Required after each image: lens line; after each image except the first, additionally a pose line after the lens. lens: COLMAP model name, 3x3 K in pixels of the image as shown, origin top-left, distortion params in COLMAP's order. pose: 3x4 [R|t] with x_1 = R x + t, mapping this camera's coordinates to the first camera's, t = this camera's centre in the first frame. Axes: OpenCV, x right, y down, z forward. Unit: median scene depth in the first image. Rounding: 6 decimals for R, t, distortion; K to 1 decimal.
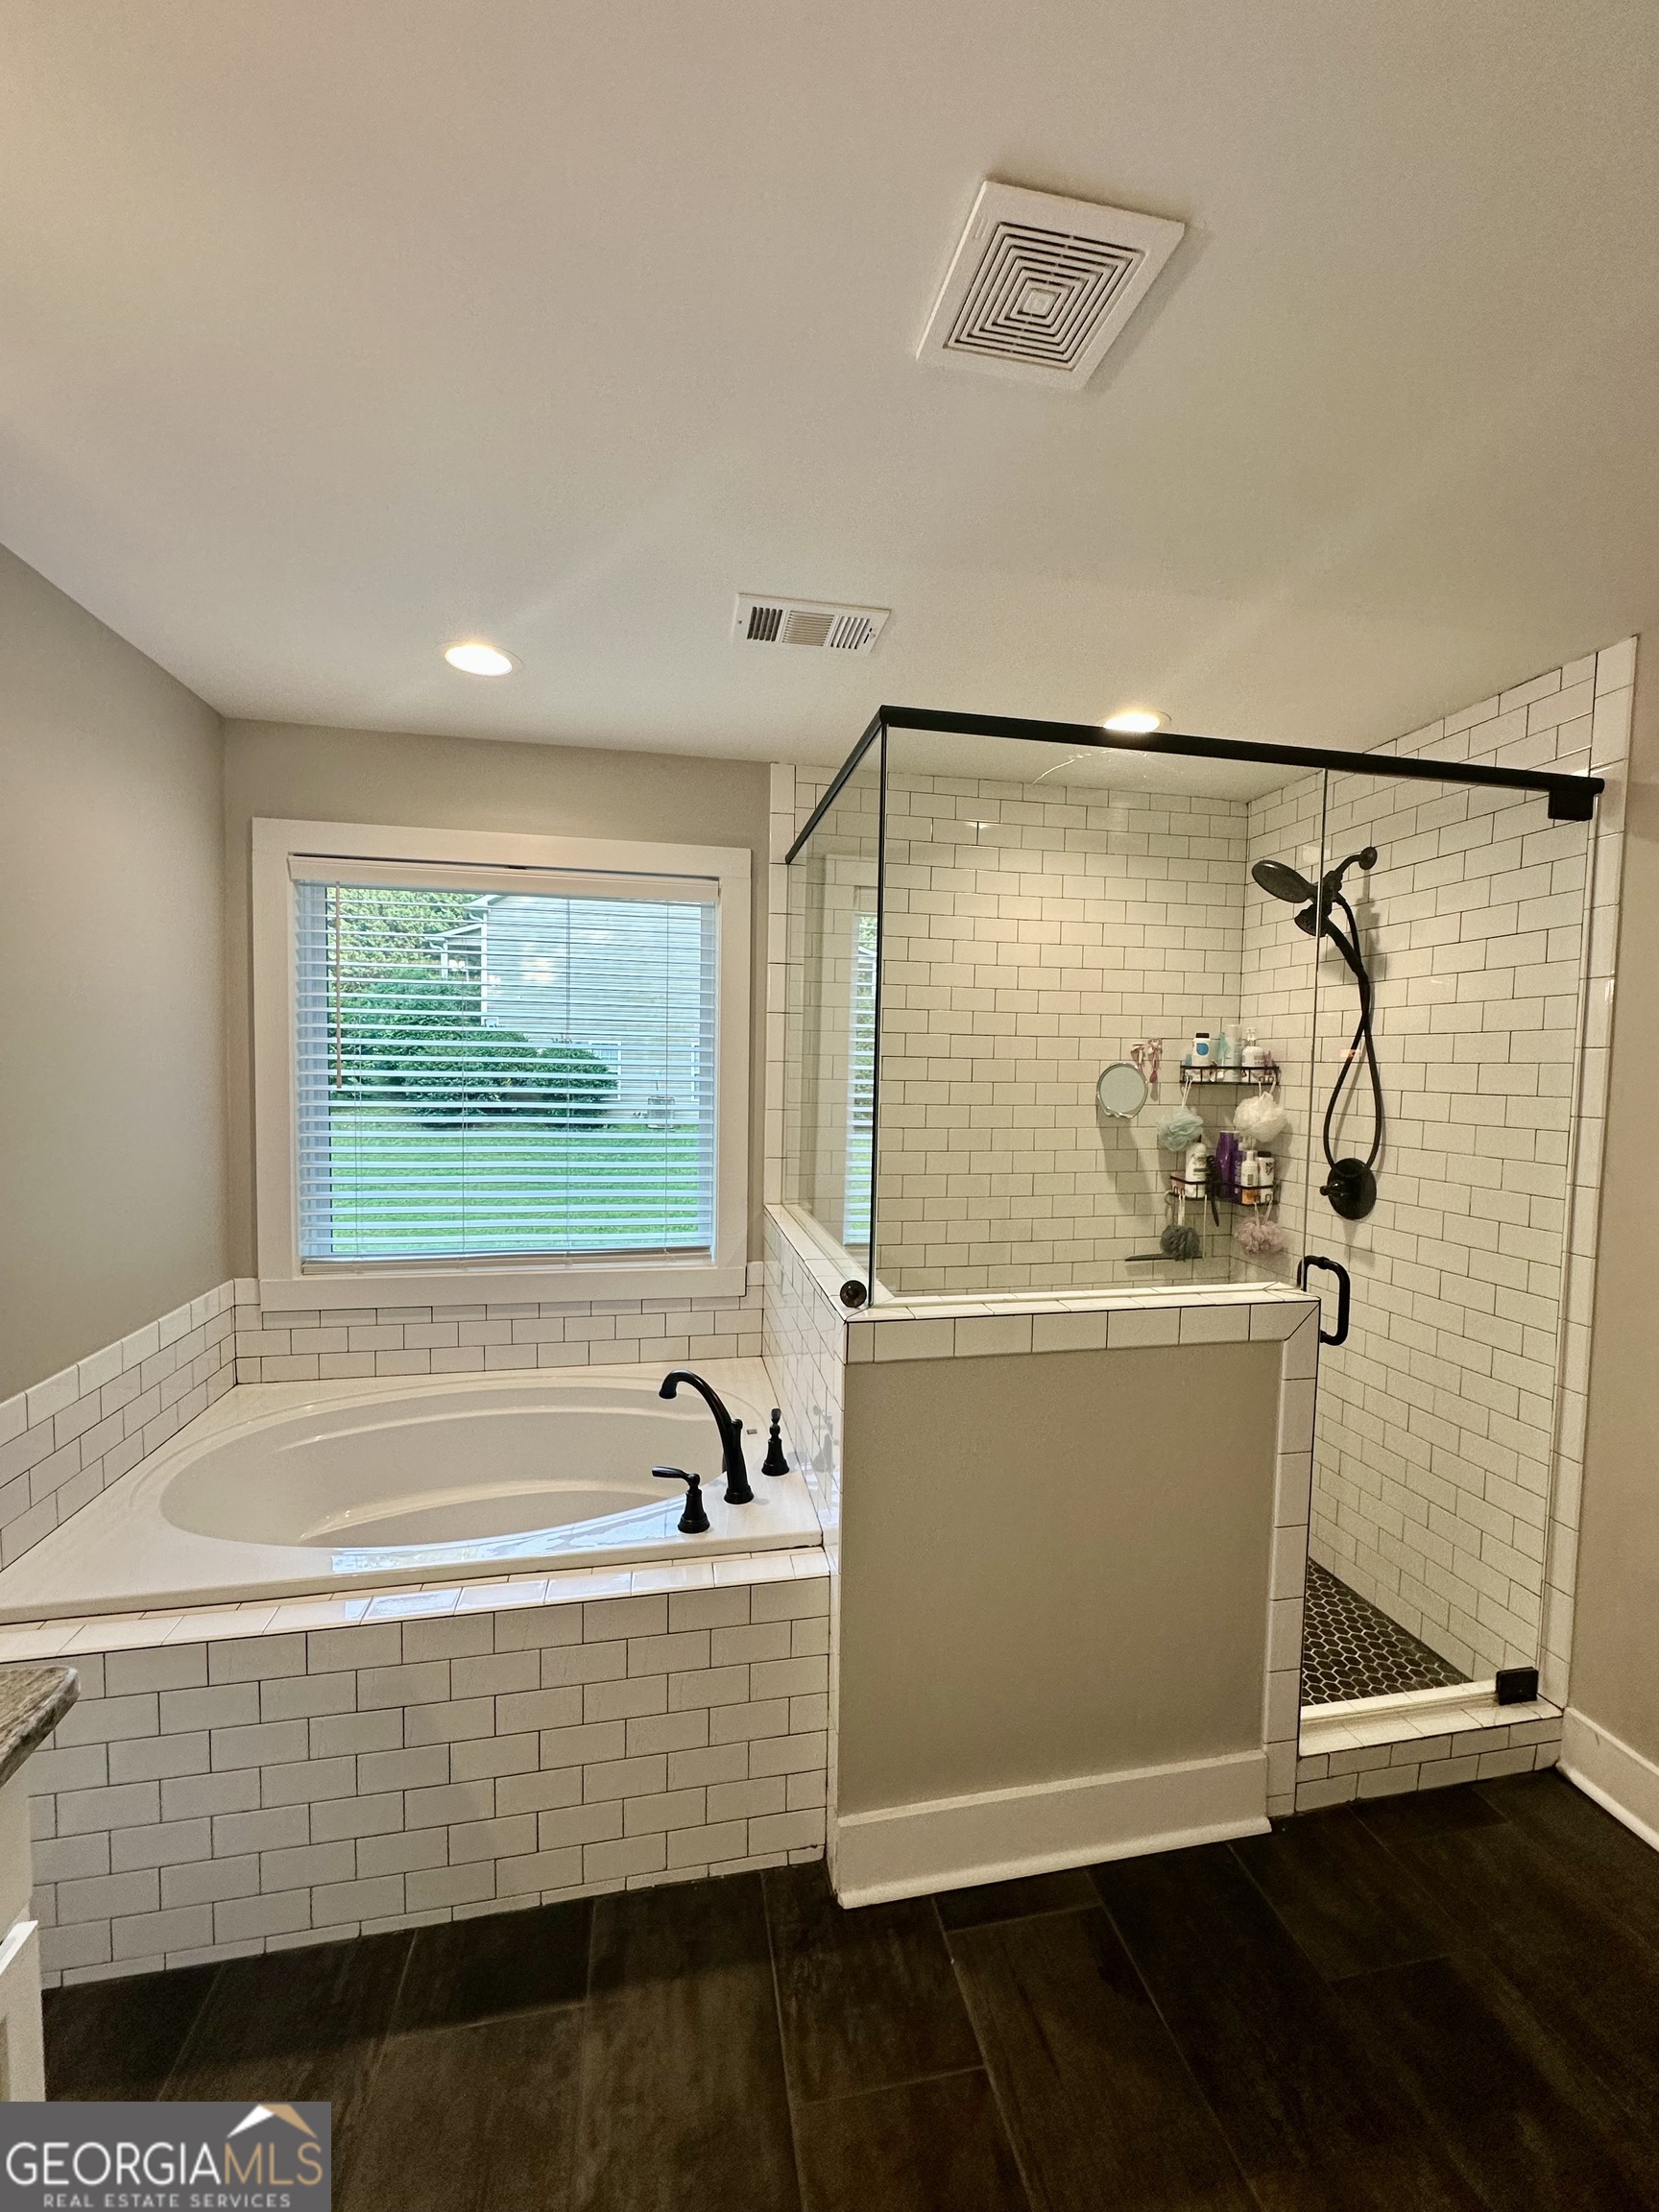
lens RADIAL K [[881.6, 0, 828.9], [0, 881.6, 1106.1], [0, 0, 1]] dist [-0.004665, 0.001340]
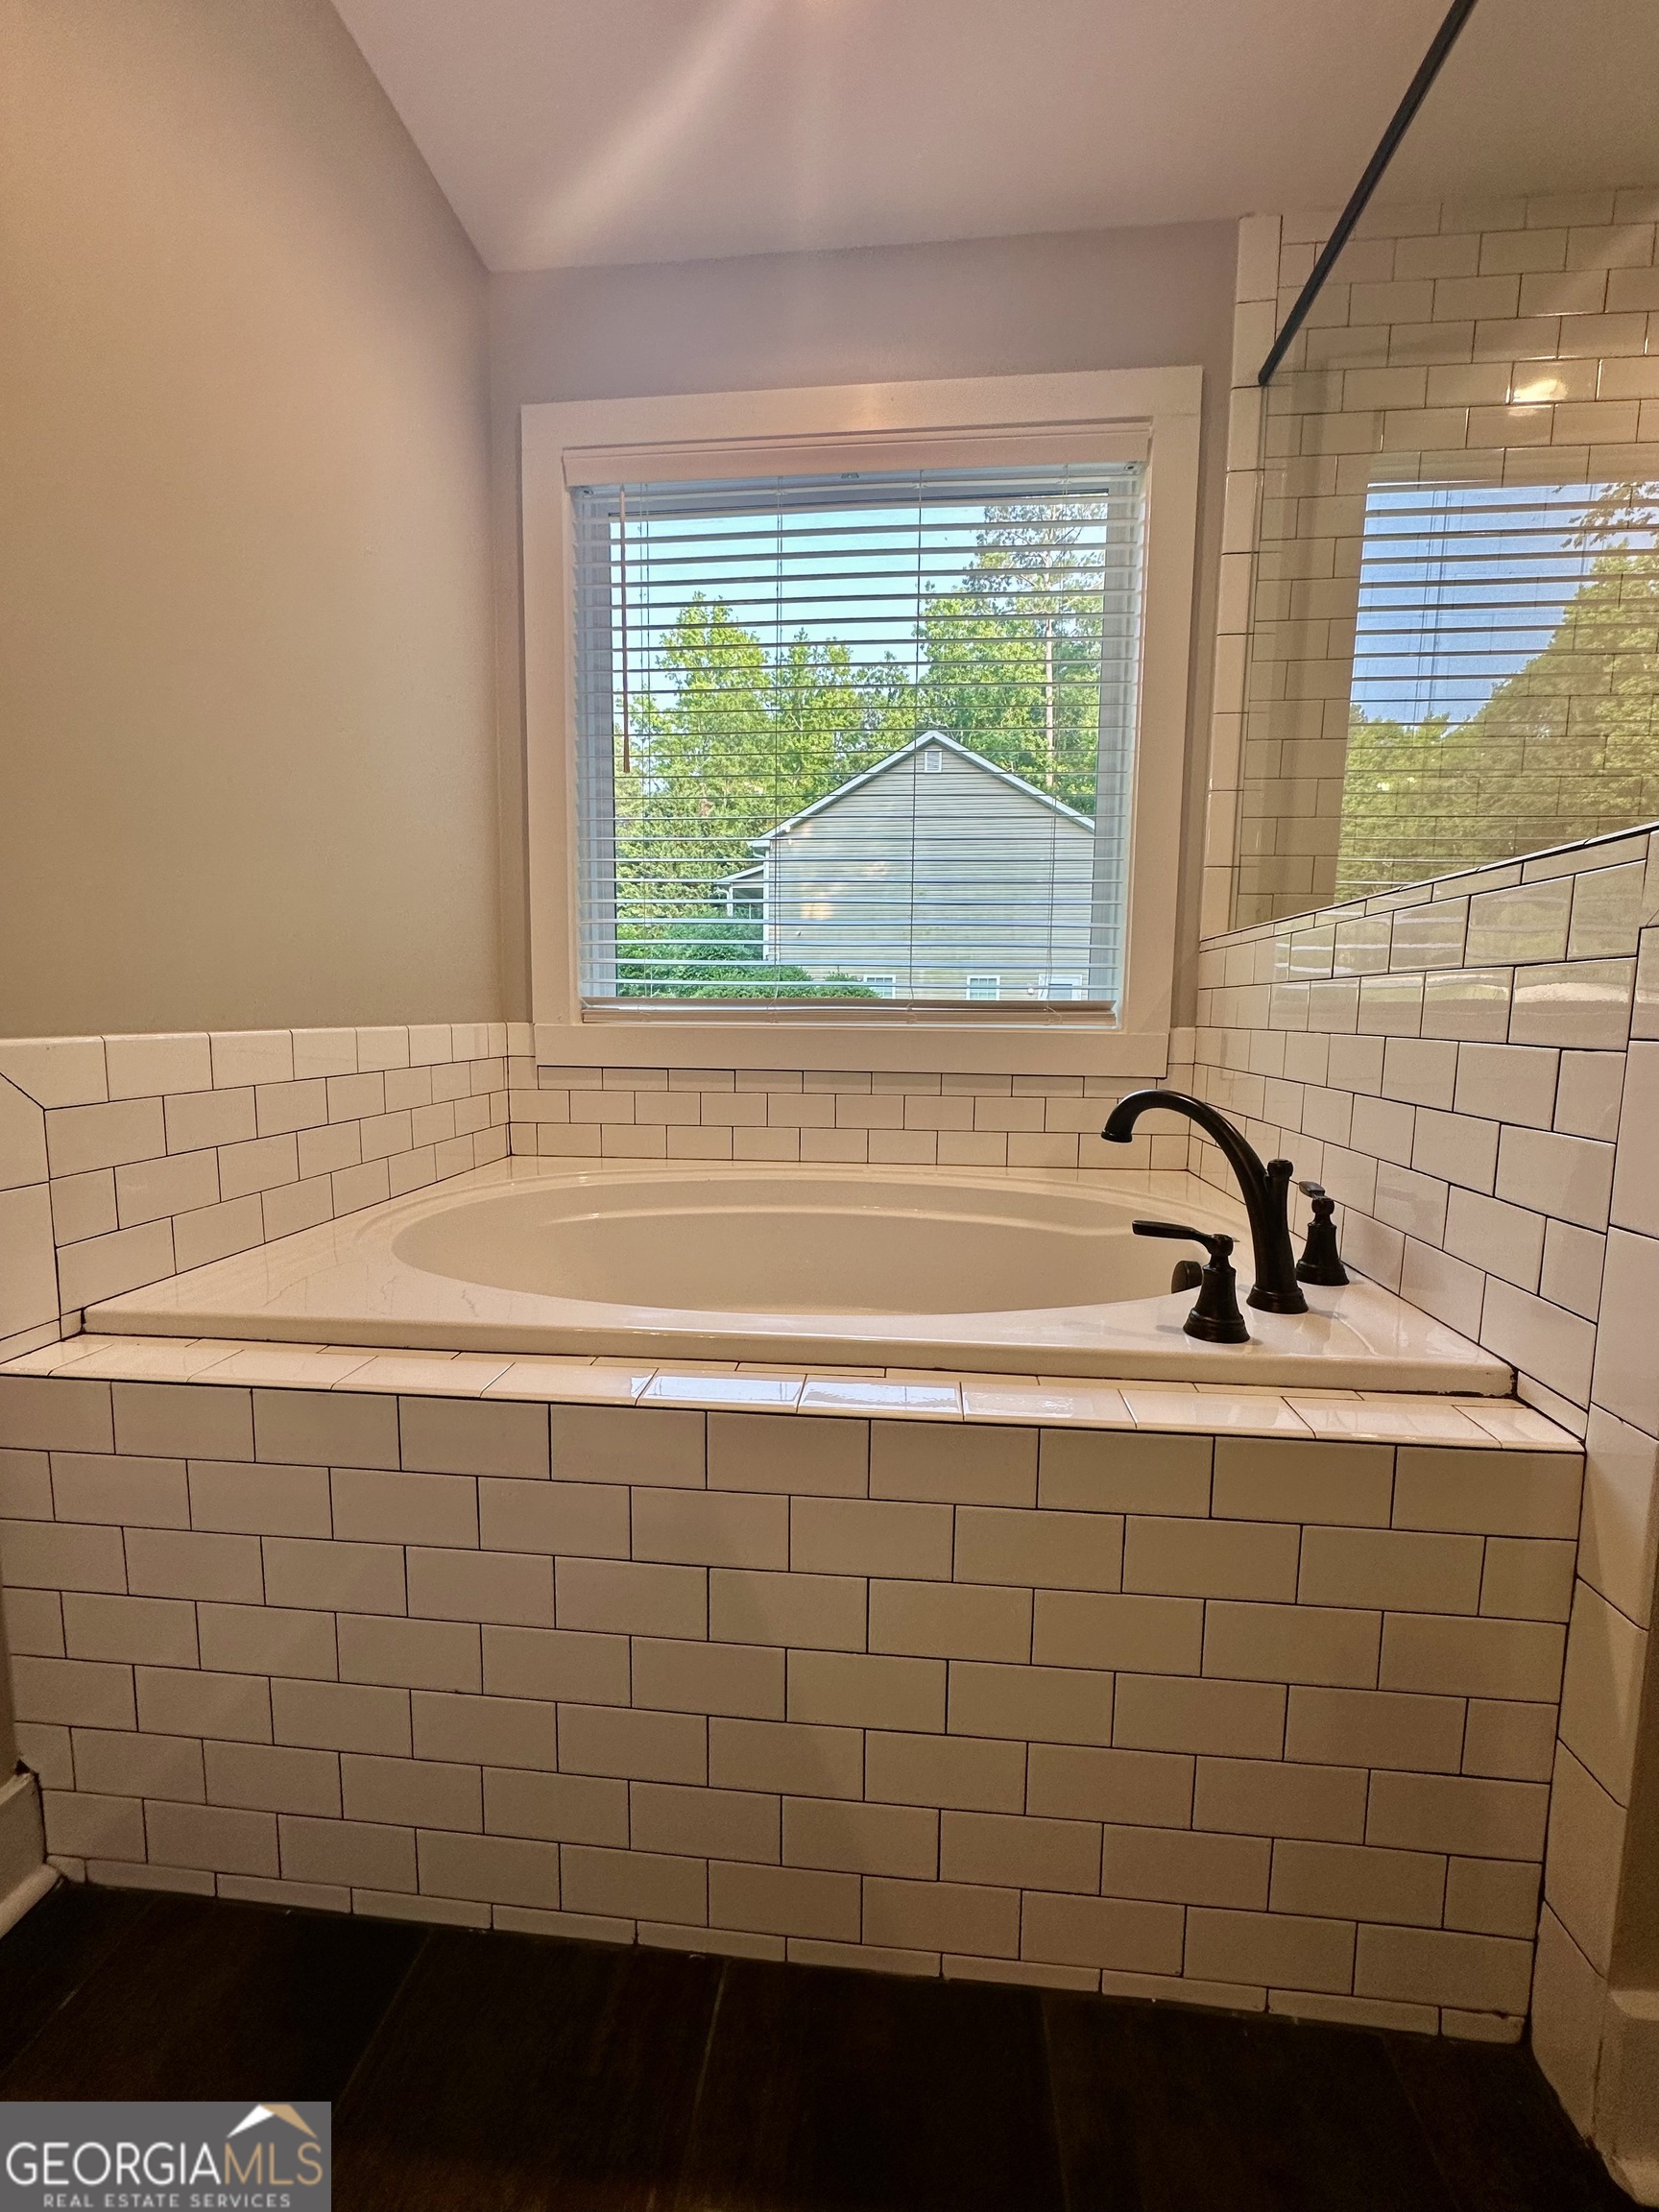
lens RADIAL K [[881.6, 0, 831.1], [0, 881.6, 1103.3], [0, 0, 1]] dist [-0.004665, 0.001340]
pose [[0.956737, 0.023427, -0.290010, -0.160558], [-0.010233, 0.998846, 0.046928, 0.229552], [0.290774, -0.041930, 0.955872, 0.318248]]
